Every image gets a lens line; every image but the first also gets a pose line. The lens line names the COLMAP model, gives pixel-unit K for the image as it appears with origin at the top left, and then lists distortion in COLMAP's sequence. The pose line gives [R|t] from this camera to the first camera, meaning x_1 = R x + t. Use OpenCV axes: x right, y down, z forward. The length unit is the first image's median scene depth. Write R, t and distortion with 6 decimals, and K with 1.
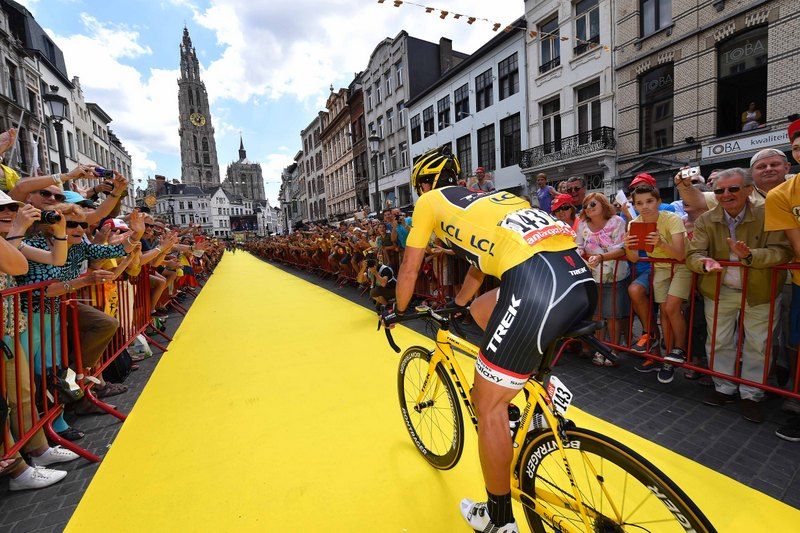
lens RADIAL K [[356.4, 0, 411.5], [0, 356.4, 254.2], [0, 0, 1]] dist [-0.022603, -0.000659]
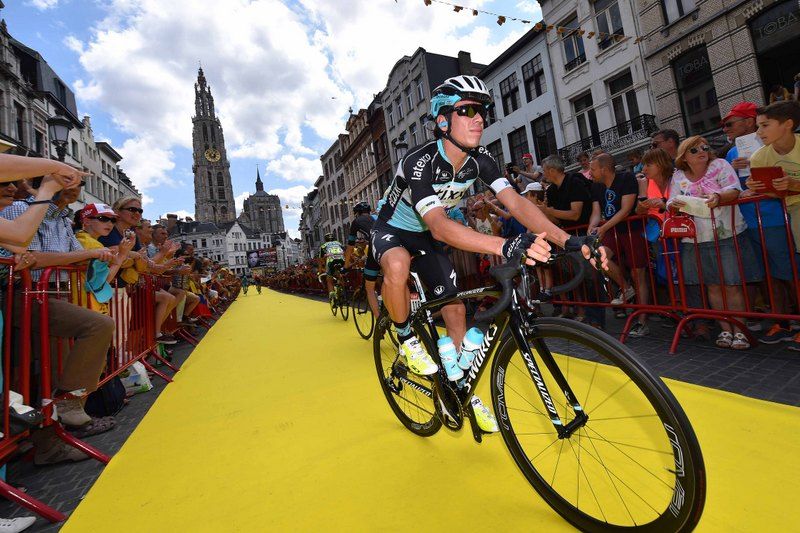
lens RADIAL K [[355.3, 0, 417.1], [0, 355.3, 267.7], [0, 0, 1]] dist [-0.022741, 0.002240]
pose [[0.995879, -0.090189, -0.009492, -0.078587], [0.087437, 0.982685, -0.163355, 0.132219], [0.024060, 0.161852, 0.986522, 0.130661]]
